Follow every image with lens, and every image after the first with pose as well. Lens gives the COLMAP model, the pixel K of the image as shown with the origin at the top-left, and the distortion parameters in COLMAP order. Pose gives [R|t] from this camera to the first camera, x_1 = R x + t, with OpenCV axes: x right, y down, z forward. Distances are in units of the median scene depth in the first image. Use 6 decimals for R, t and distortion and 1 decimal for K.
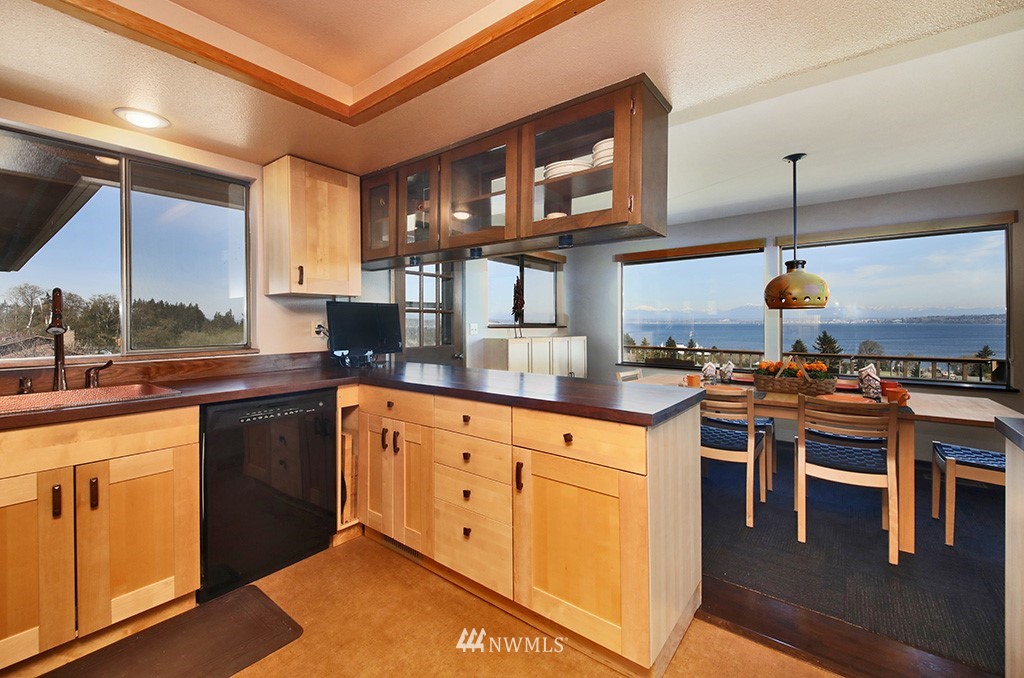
lens RADIAL K [[421.2, 0, 523.3], [0, 421.2, 318.4], [0, 0, 1]] dist [-0.015144, -0.001985]
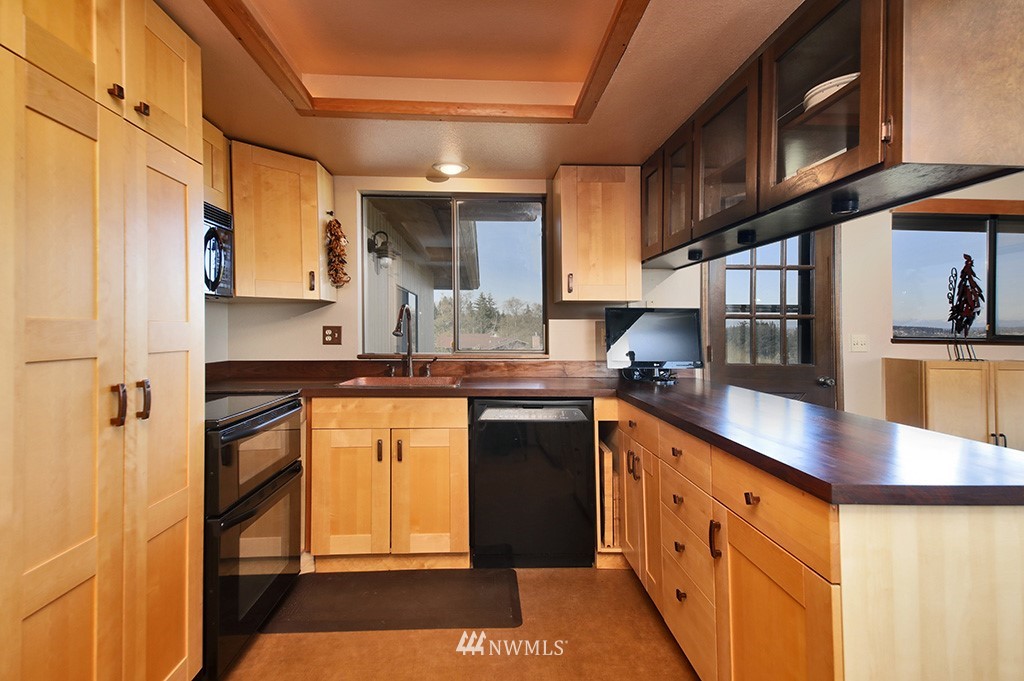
lens RADIAL K [[518.9, 0, 505.2], [0, 518.9, 326.1], [0, 0, 1]] dist [-0.004764, -0.000622]
pose [[0.636135, 0.000190, -0.771578, 0.363338], [-0.002871, 0.999994, -0.002121, 0.003974], [0.771572, 0.003564, 0.636131, 0.109197]]
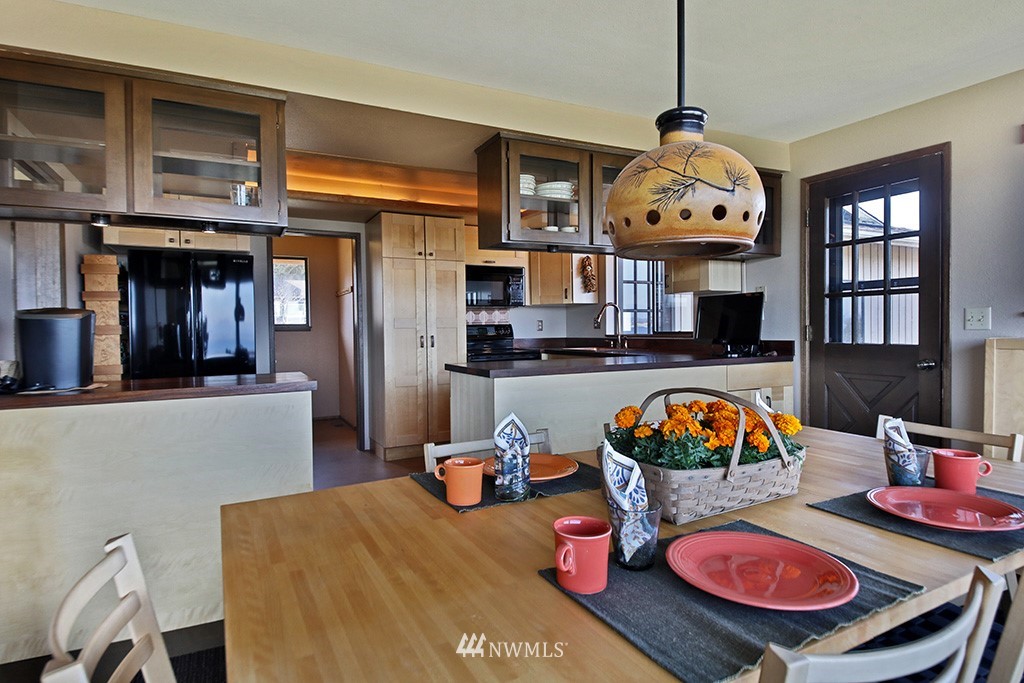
lens RADIAL K [[558.4, 0, 511.7], [0, 558.4, 340.6], [0, 0, 1]] dist [-0.000915, -0.000459]
pose [[-0.430597, 0.026353, -0.902160, 1.535691], [0.021530, 0.999589, 0.018923, 0.054439], [0.902288, -0.011275, -0.430987, 1.472177]]
